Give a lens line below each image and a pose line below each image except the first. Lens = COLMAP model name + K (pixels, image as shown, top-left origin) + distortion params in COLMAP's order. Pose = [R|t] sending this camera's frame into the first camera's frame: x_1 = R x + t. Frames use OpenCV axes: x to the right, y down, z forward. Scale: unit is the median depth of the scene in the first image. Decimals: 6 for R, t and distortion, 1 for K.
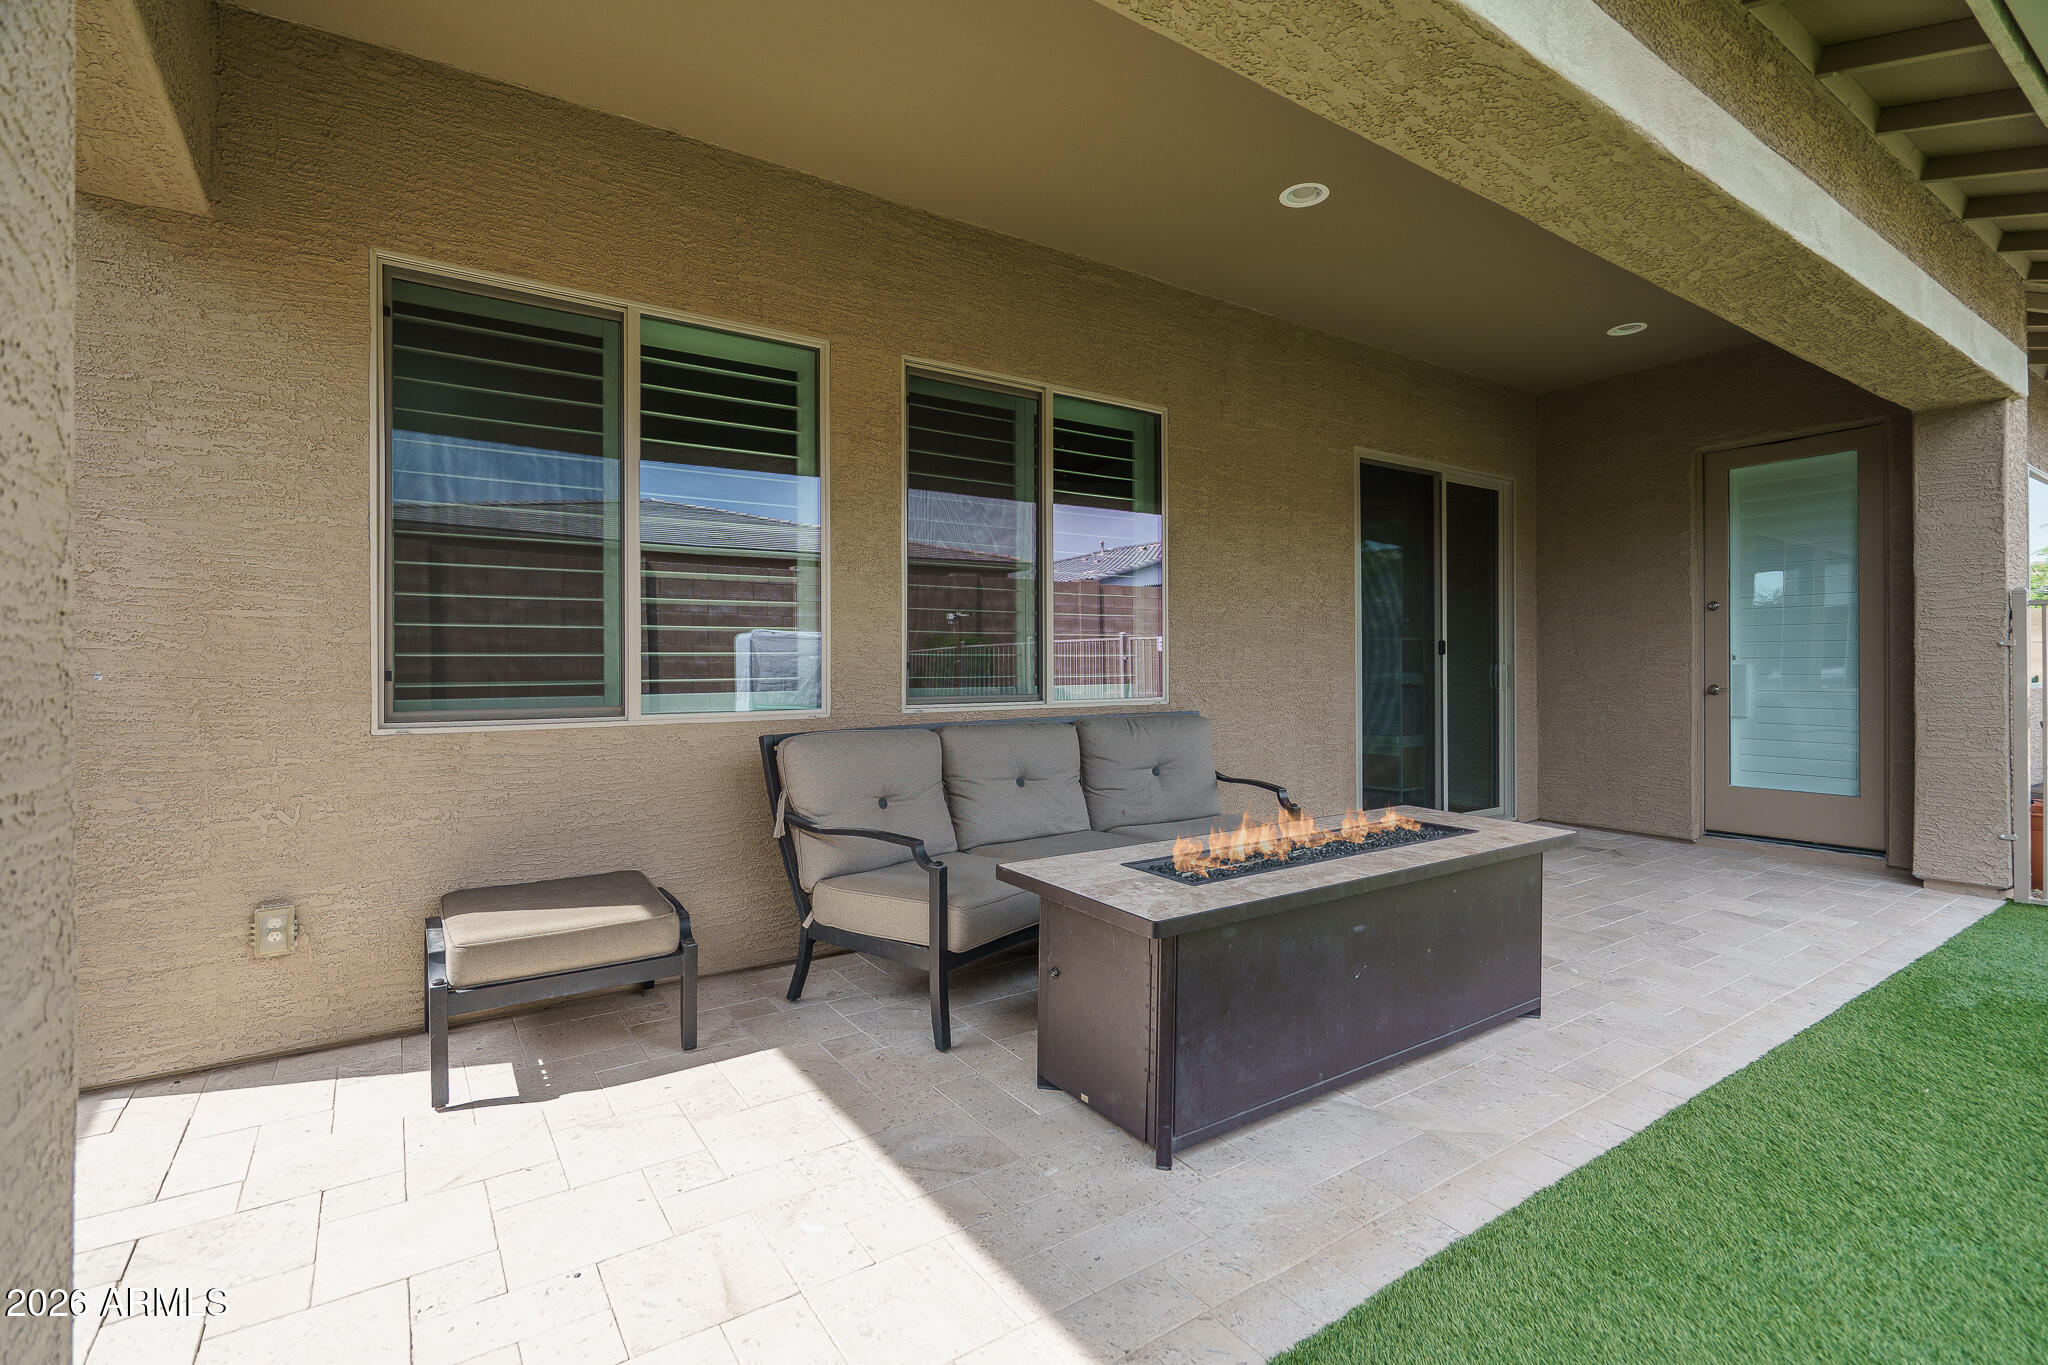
lens RADIAL K [[949.2, 0, 1027.1], [0, 949.2, 645.1], [0, 0, 1]] dist [-0.001140, 0.000021]
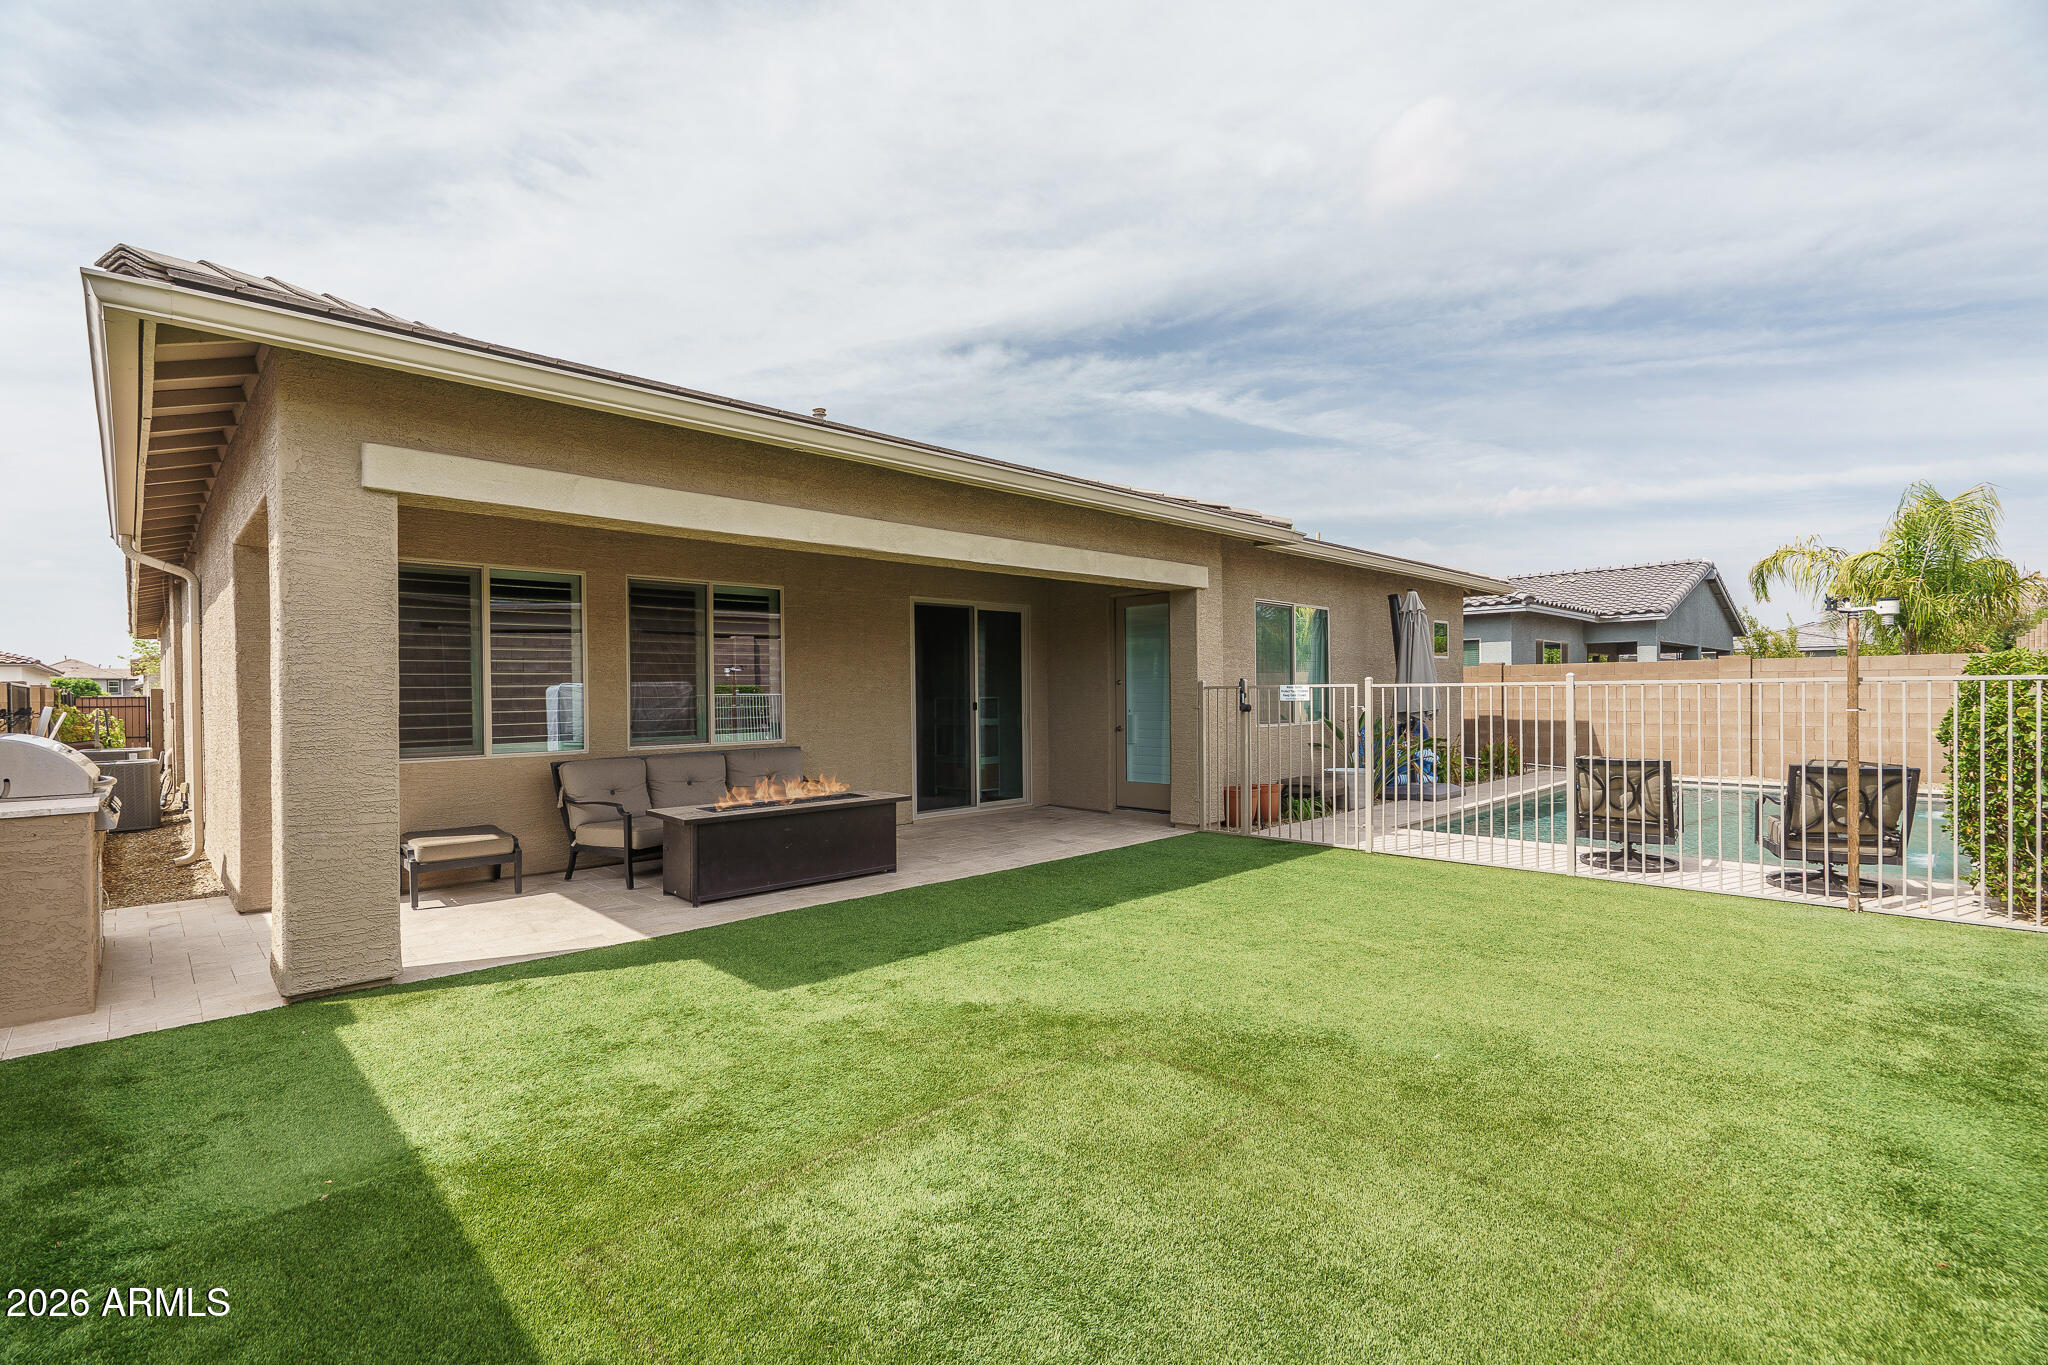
lens RADIAL K [[930.2, 0, 1024.0], [0, 930.2, 682.5], [0, 0, 1]] dist [0.000349, 0.000199]
pose [[0.986064, -0.005441, 0.166278, 0.418868], [0.003760, 0.999939, 0.010423, -0.102503], [-0.166324, -0.009653, 0.986024, -1.237549]]
